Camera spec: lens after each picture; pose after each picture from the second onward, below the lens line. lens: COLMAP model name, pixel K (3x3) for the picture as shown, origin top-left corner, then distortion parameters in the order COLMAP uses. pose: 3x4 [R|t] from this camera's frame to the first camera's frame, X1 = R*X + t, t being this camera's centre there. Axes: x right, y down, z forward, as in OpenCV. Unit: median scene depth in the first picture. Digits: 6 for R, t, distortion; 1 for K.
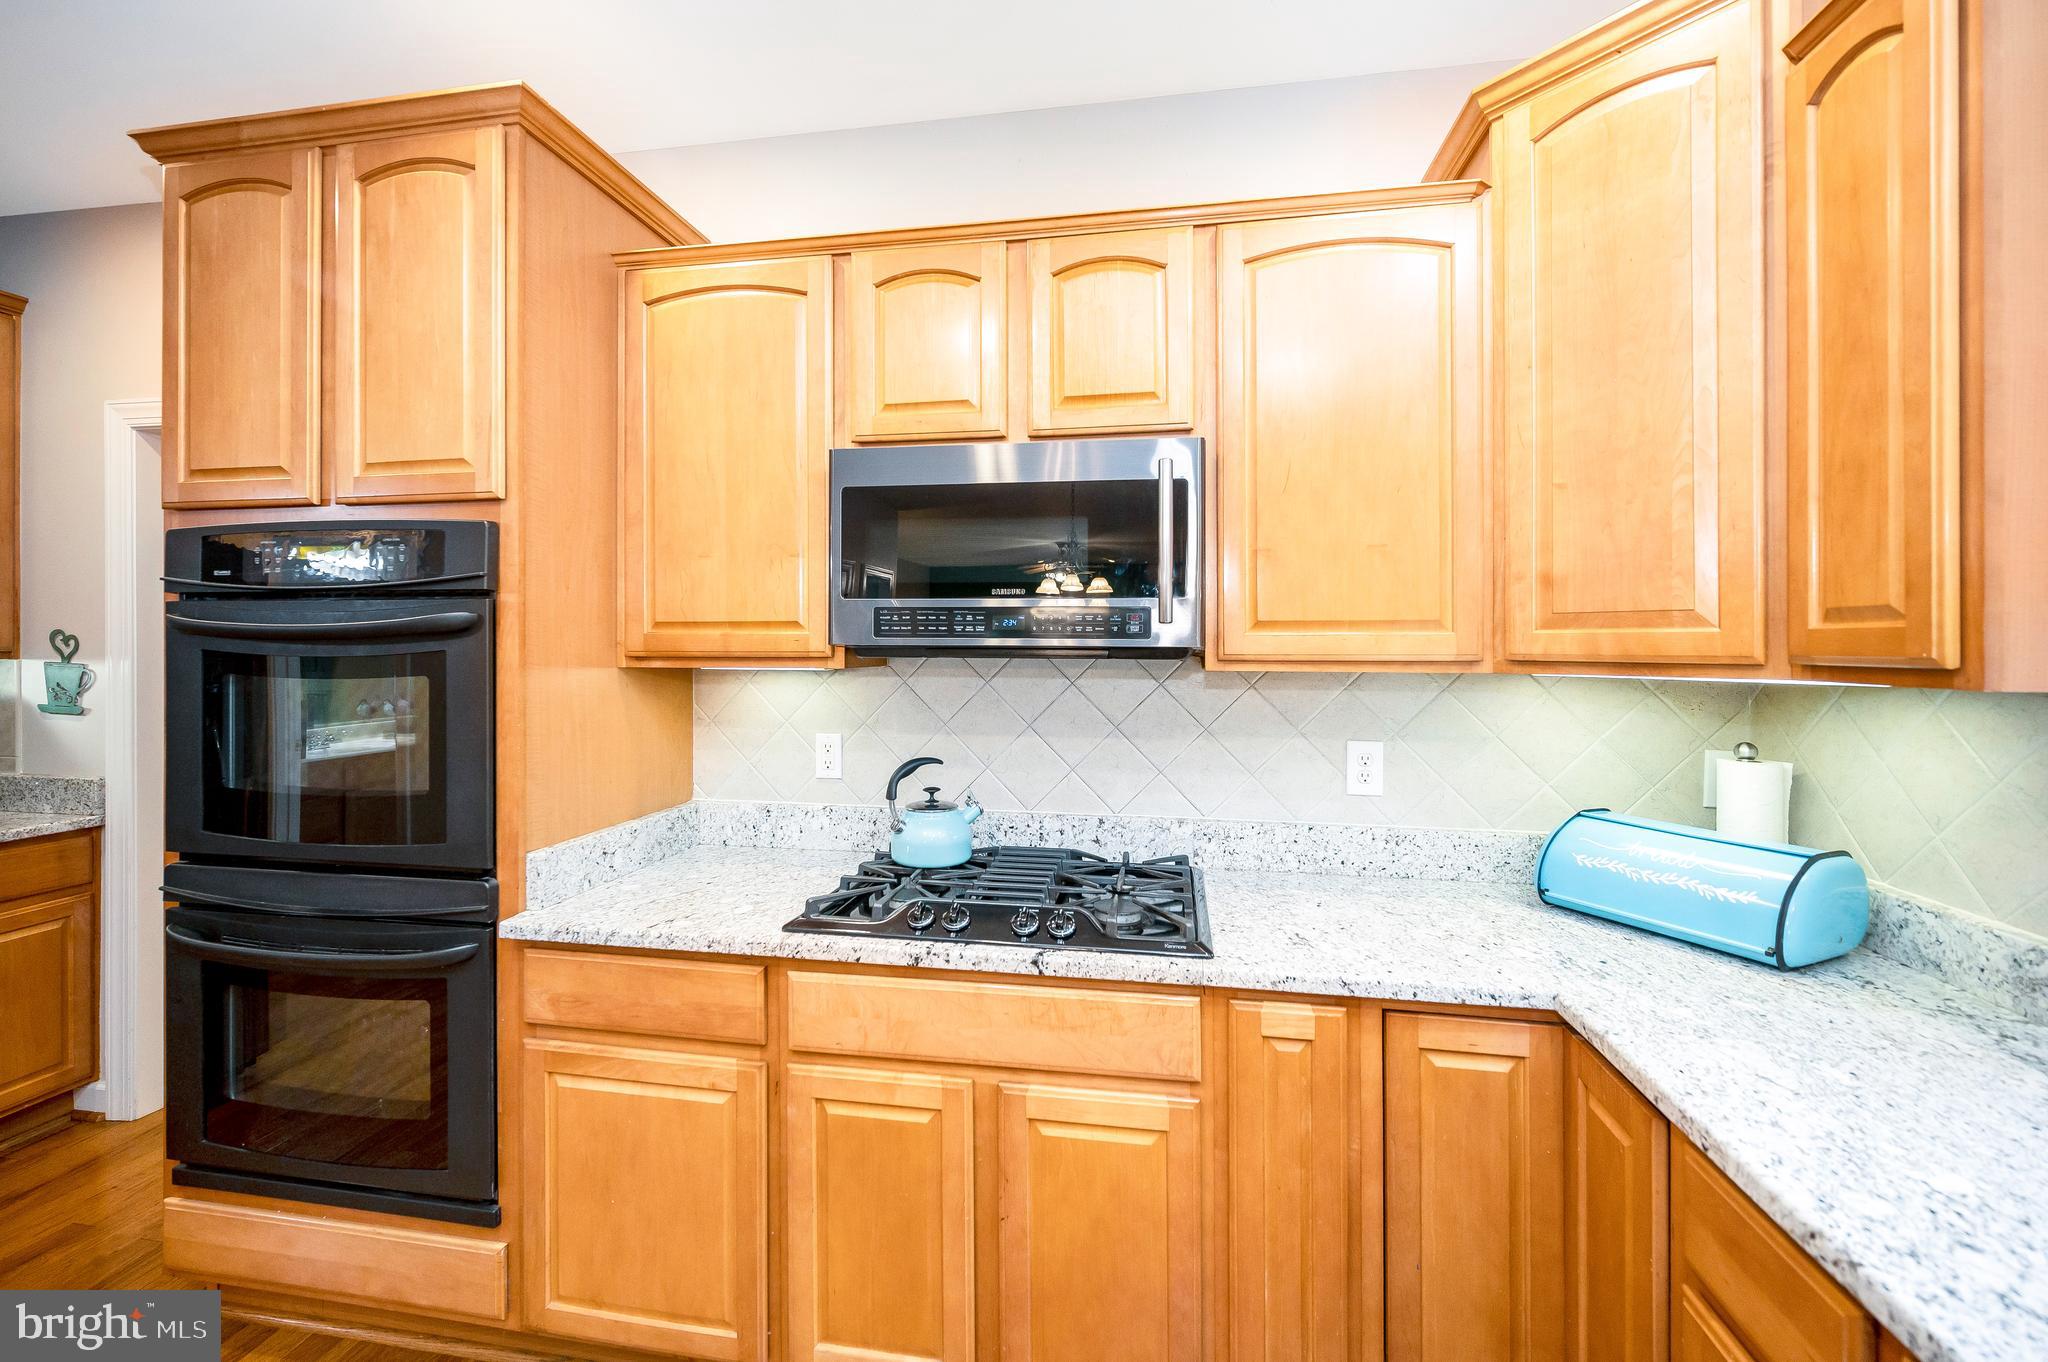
lens RADIAL K [[854.0, 0, 1031.0], [0, 854.0, 638.6], [0, 0, 1]] dist [0.003766, -0.000850]
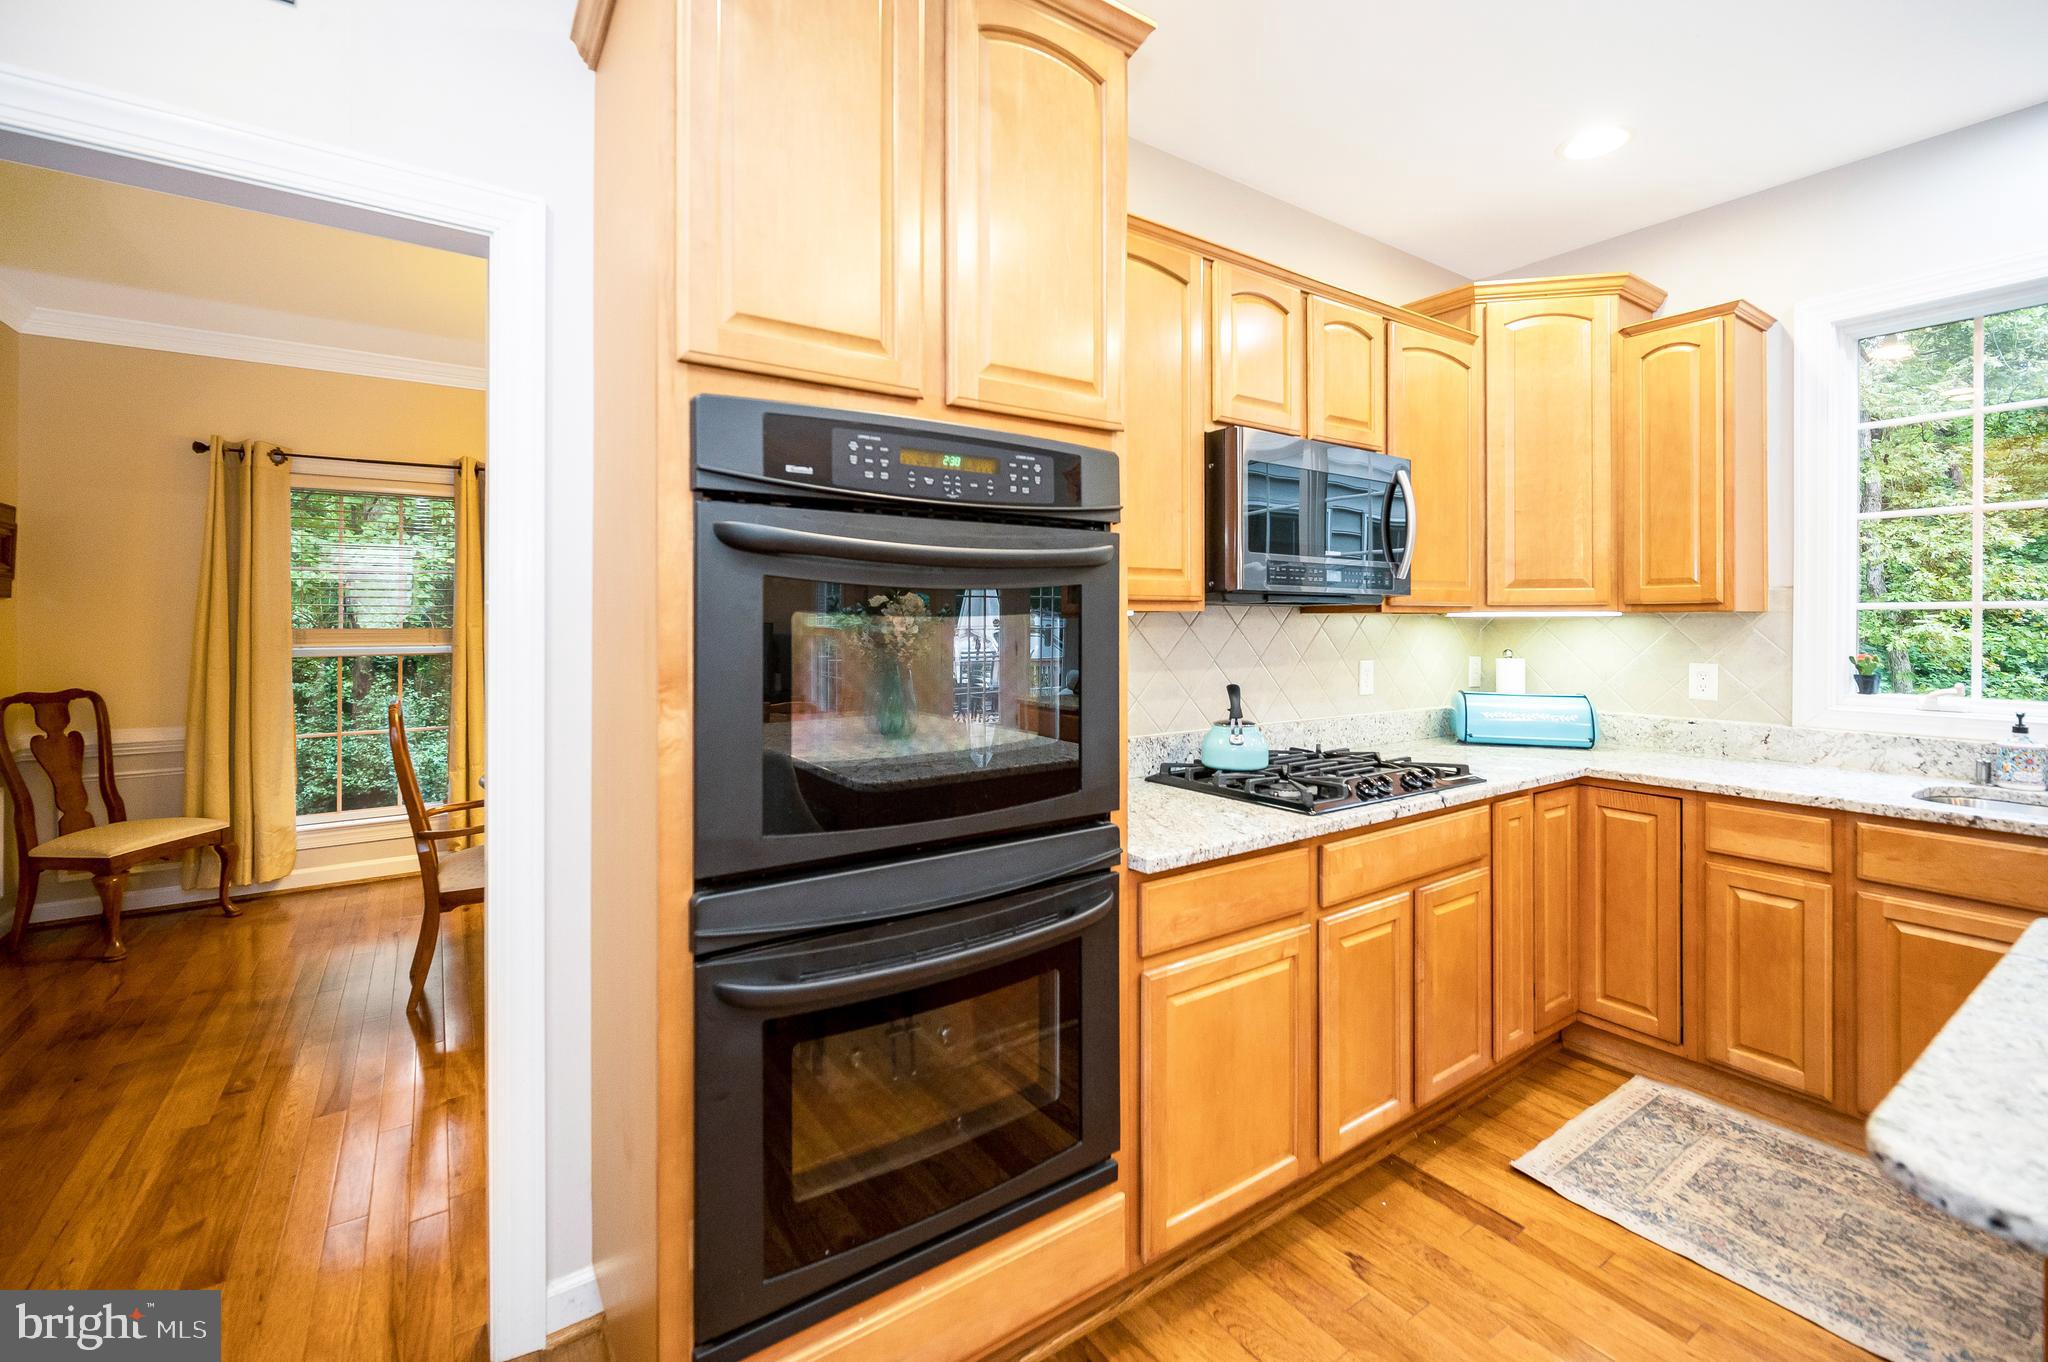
lens RADIAL K [[854.0, 0, 1010.7], [0, 854.0, 616.7], [0, 0, 1]] dist [0.003766, -0.000850]
pose [[0.719525, 0.000752, 0.694466, -1.333445], [-0.000473, 1.000000, -0.000593, 0.047162], [-0.694466, 0.000098, 0.719526, 0.371027]]
